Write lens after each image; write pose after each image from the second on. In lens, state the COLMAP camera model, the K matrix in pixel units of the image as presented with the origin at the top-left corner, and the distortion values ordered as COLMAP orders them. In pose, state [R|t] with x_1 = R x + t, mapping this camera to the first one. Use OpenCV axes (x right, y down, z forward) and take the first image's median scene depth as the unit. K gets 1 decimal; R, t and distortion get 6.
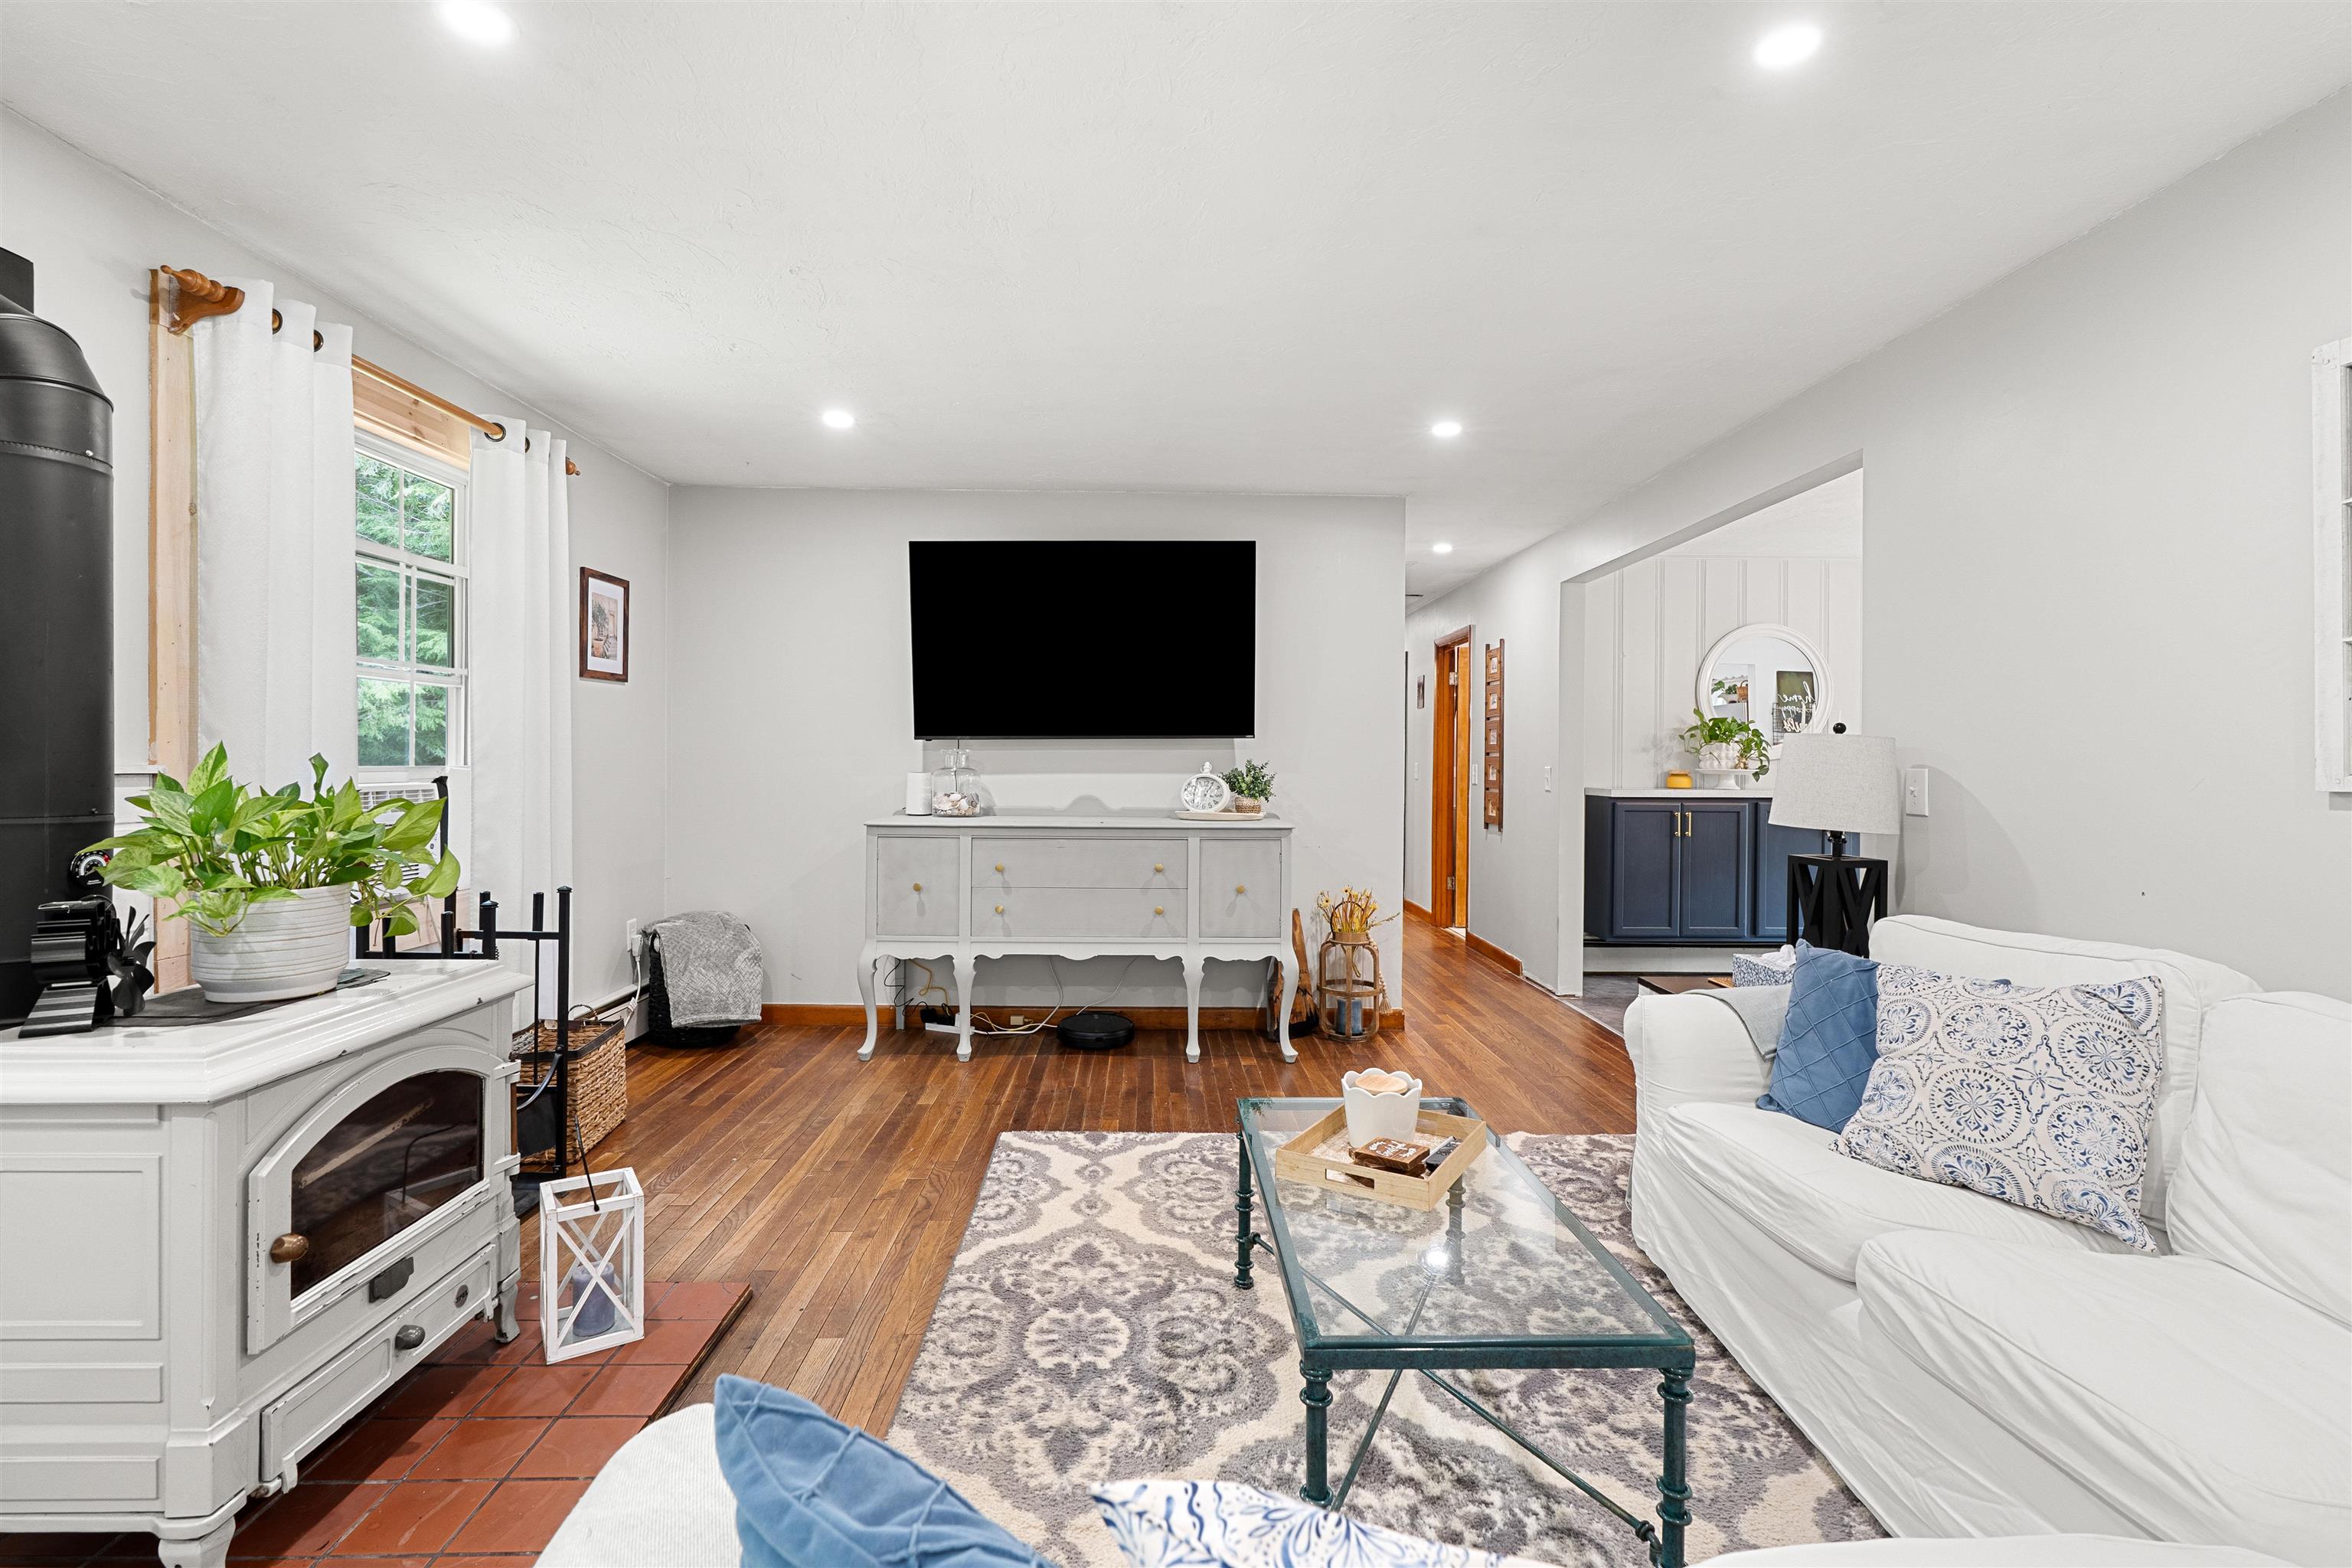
lens RADIAL K [[1061.3, 0, 1165.3], [0, 1061.3, 774.6], [0, 0, 1]] dist [-0.004070, 0.002235]
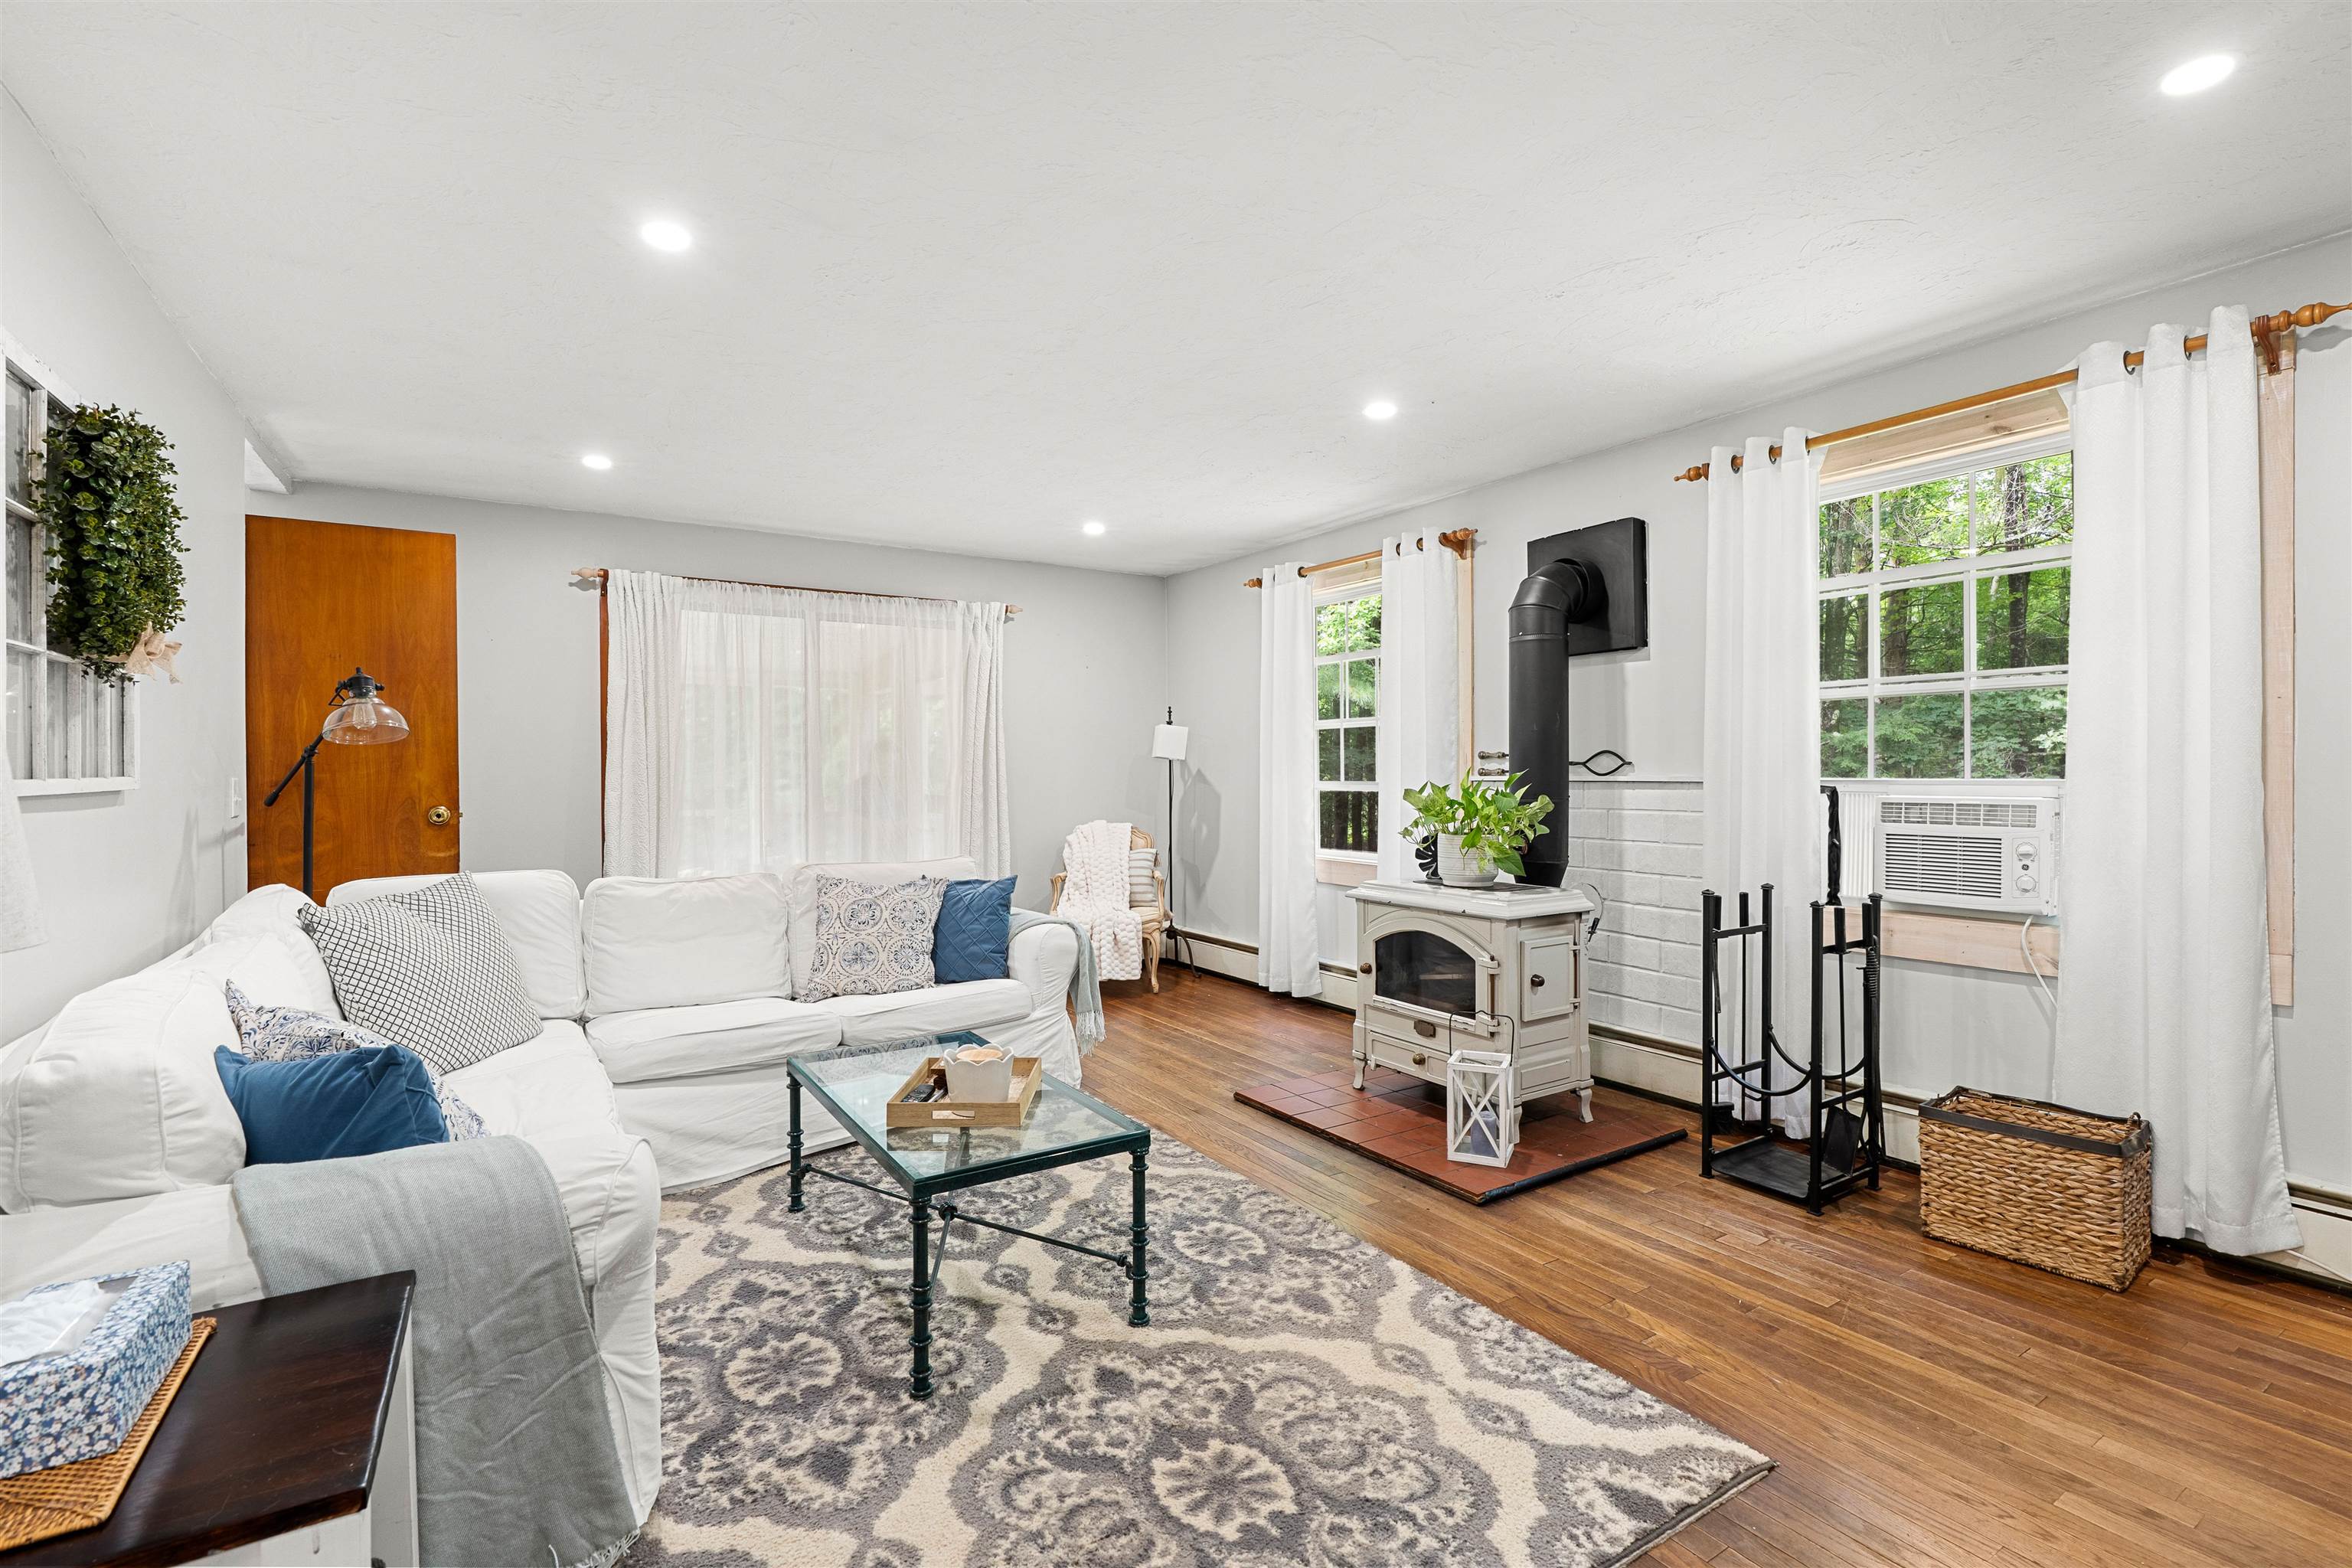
lens RADIAL K [[1061.3, 0, 1167.6], [0, 1061.3, 775.8], [0, 0, 1]] dist [-0.004070, 0.002235]
pose [[-0.857831, -0.004038, -0.513915, 0.476562], [-0.008913, 0.999936, 0.007021, -0.011484], [0.513854, 0.010603, -0.857812, 1.605988]]
